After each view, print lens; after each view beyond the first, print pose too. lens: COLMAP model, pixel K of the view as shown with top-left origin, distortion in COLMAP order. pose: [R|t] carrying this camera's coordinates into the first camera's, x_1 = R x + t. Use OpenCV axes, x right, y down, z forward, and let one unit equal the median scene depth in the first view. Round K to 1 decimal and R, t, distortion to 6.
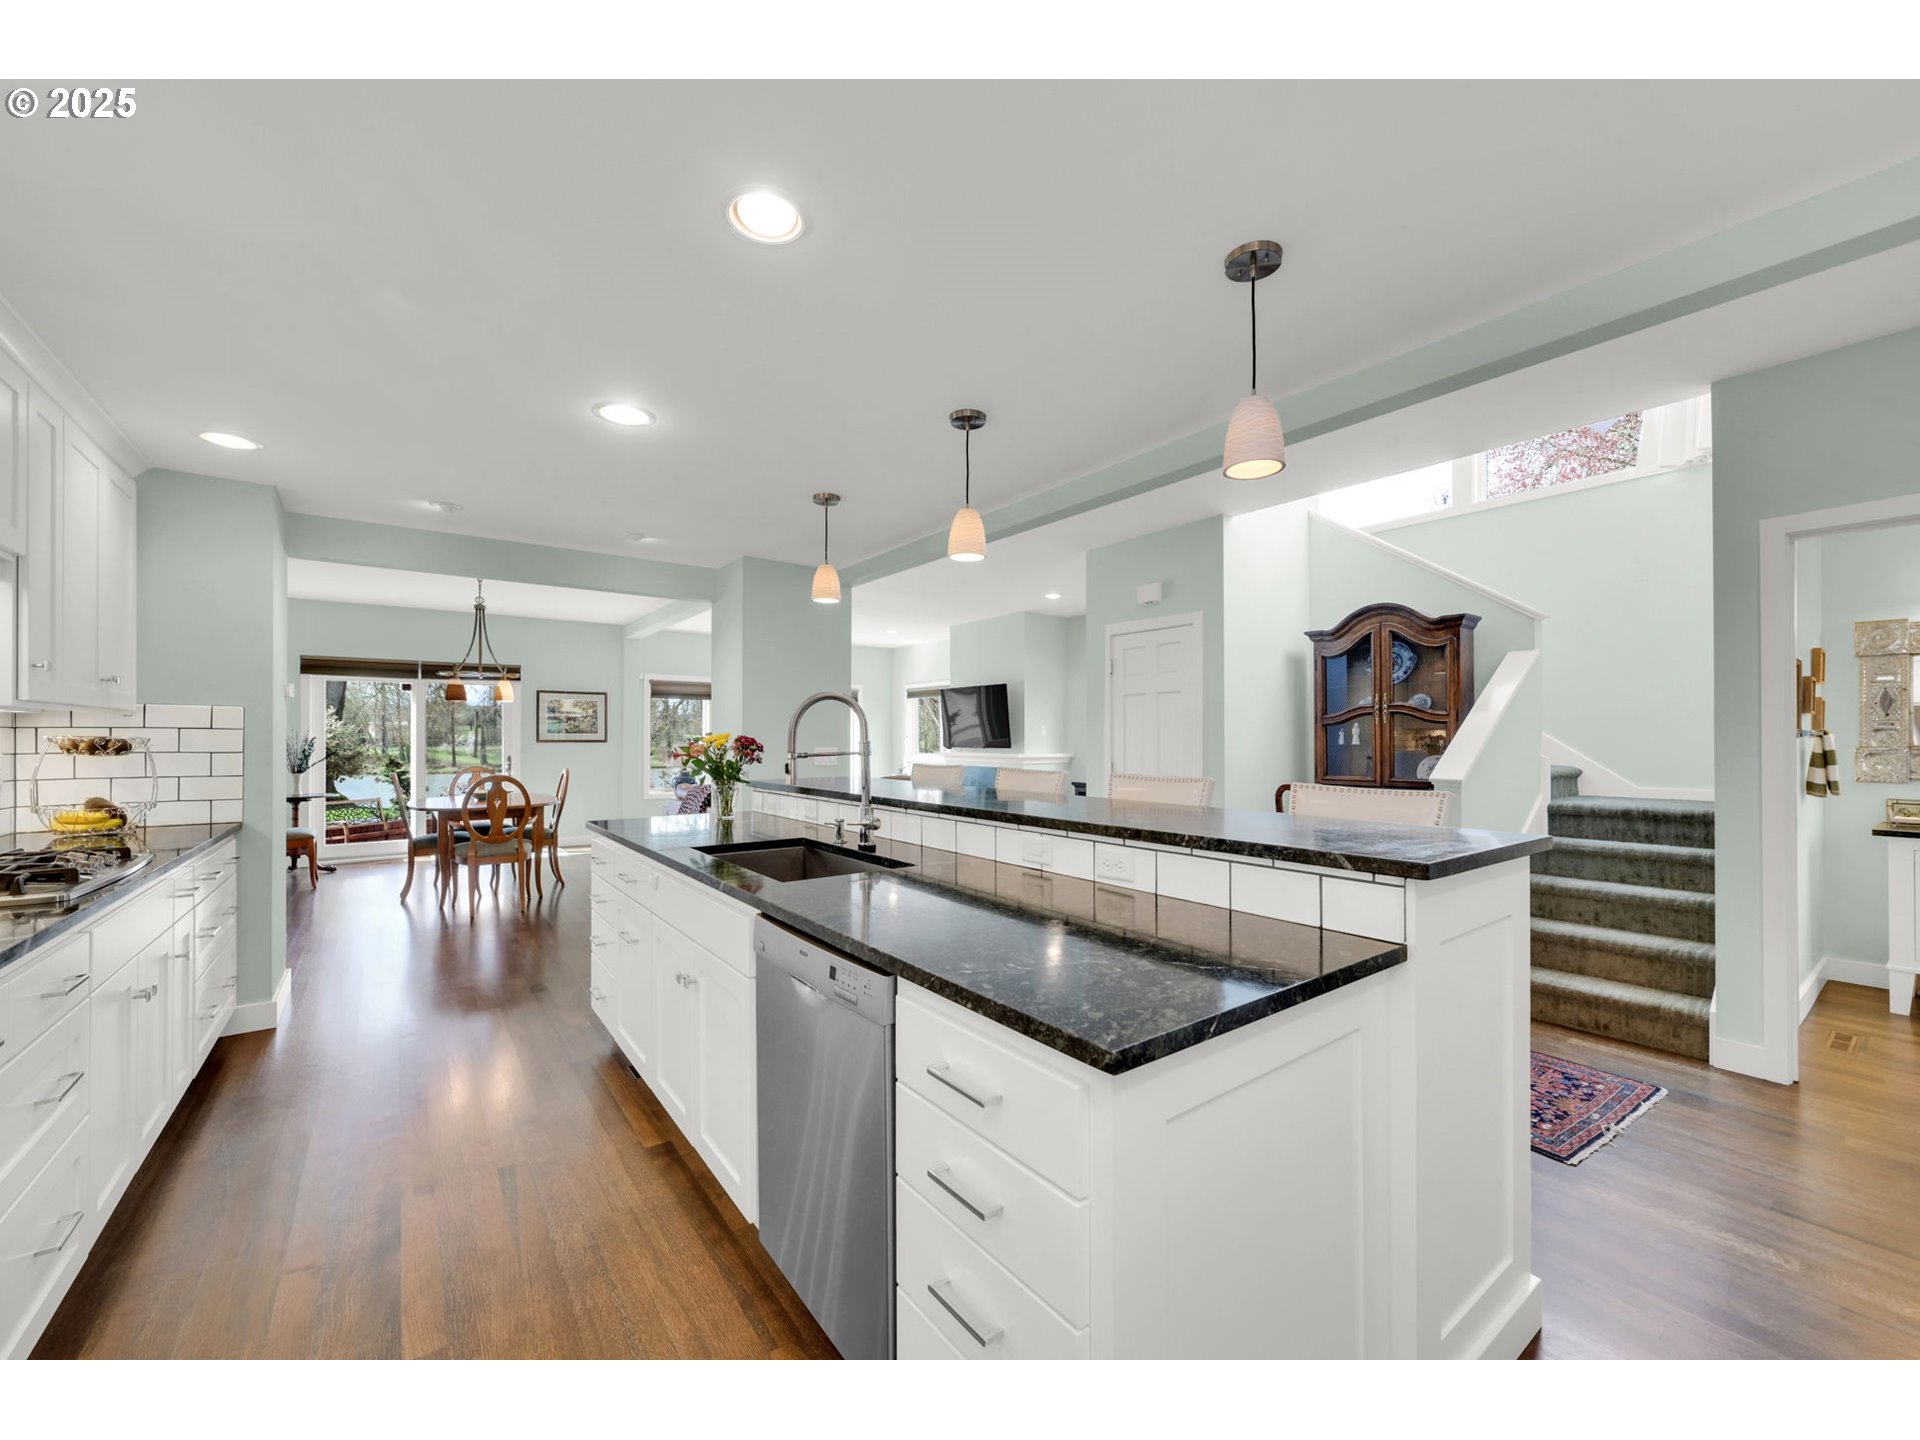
lens RADIAL K [[762.4, 0, 958.4], [0, 762.4, 734.3], [0, 0, 1]] dist [0.000790, -0.000132]
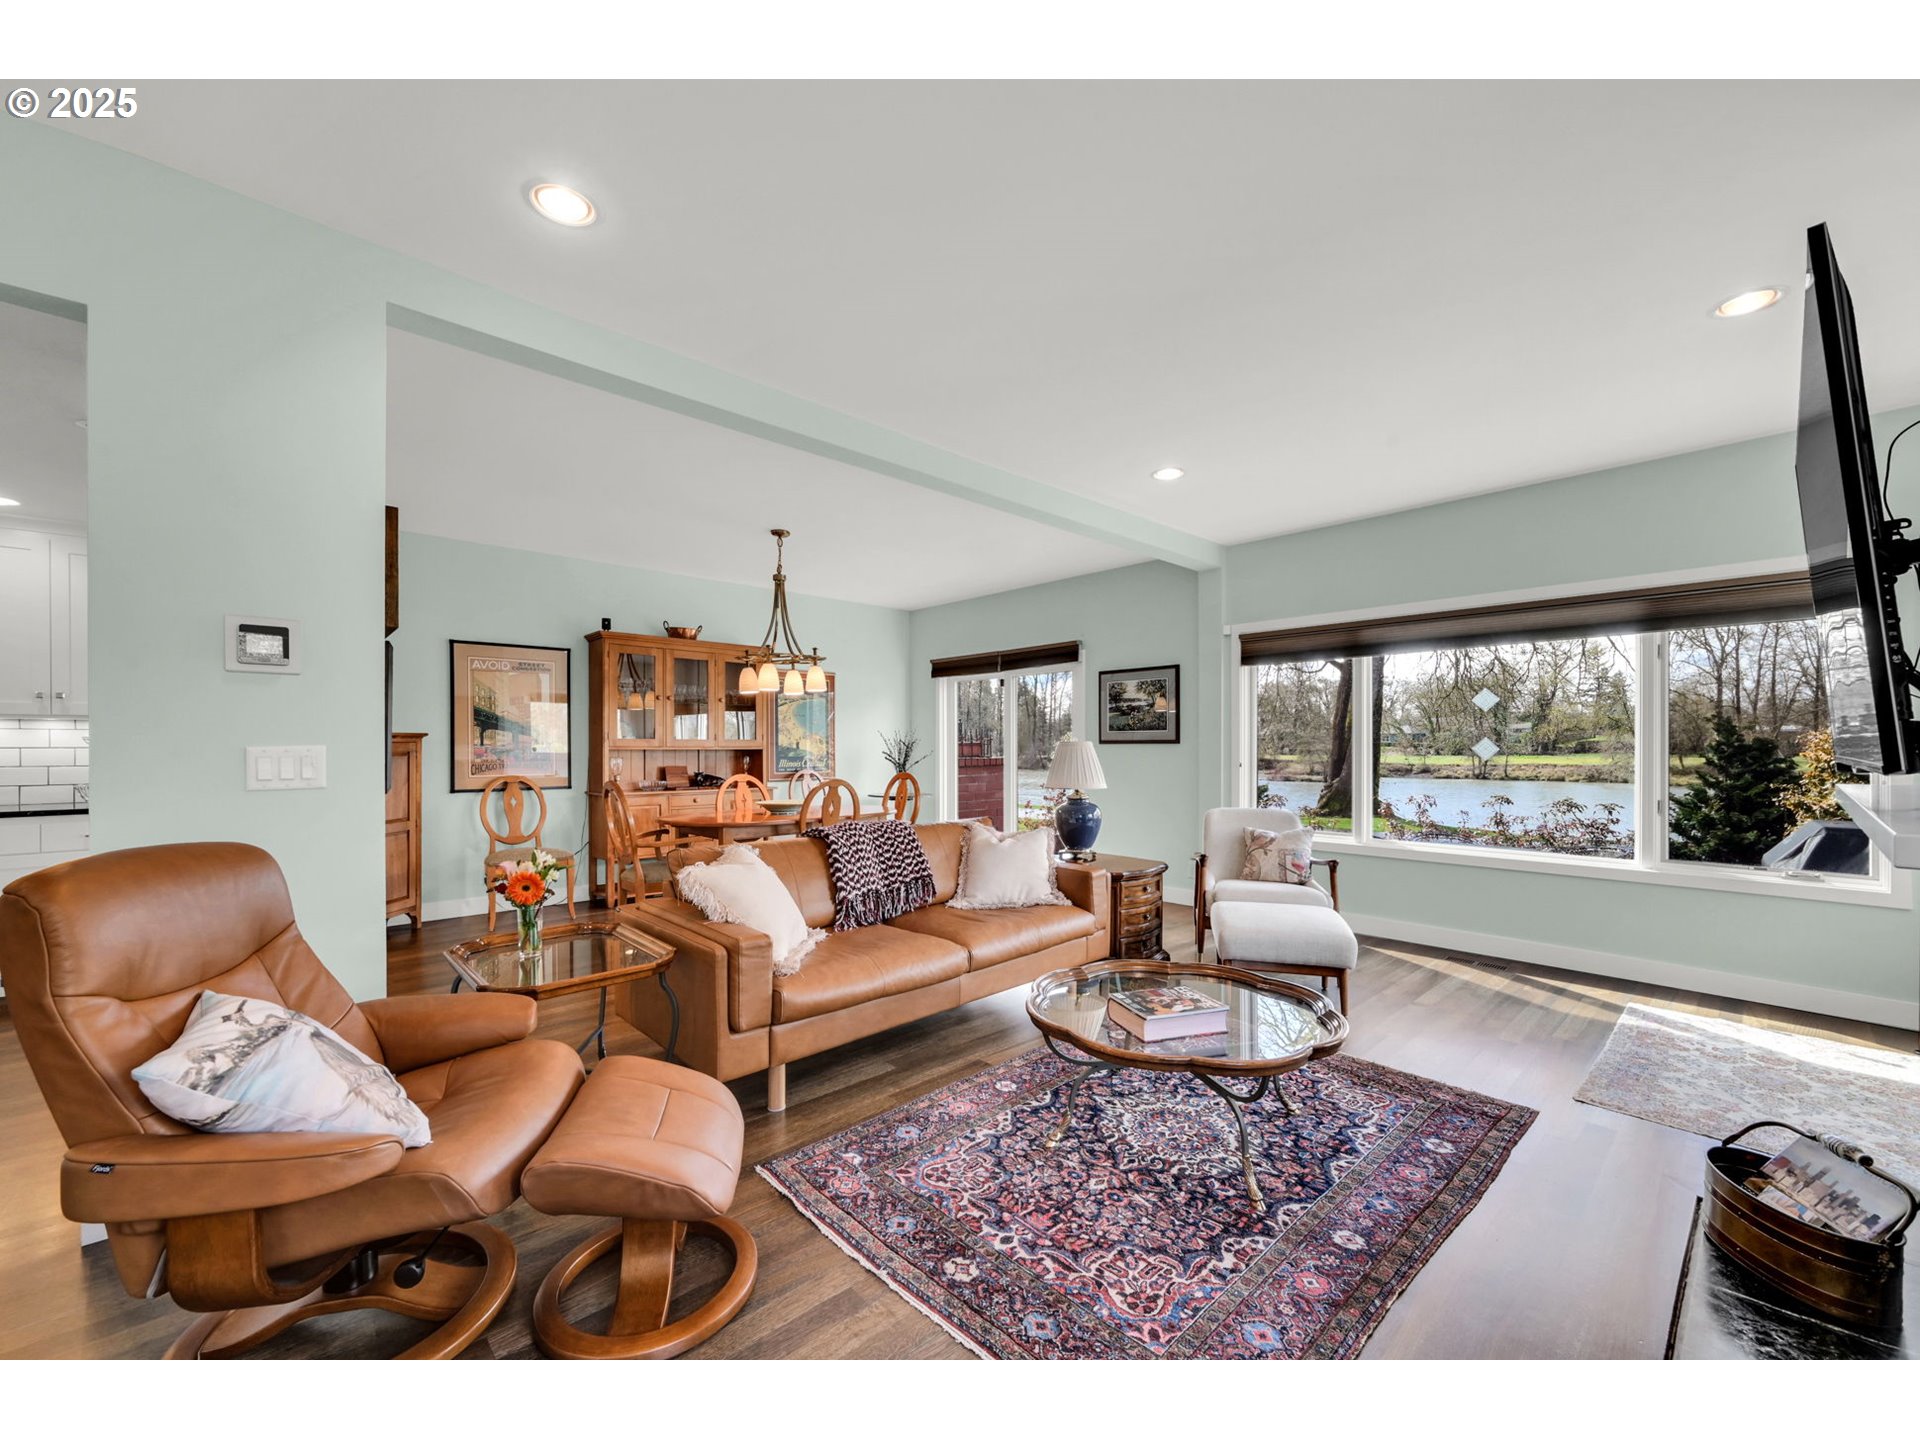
lens RADIAL K [[762.4, 0, 958.1], [0, 762.4, 737.2], [0, 0, 1]] dist [0.000790, -0.000132]
pose [[0.098229, -0.013003, -0.995079, 0.164837], [0.007665, 0.999895, -0.012309, 0.013327], [0.995134, -0.006418, 0.098319, 0.858563]]
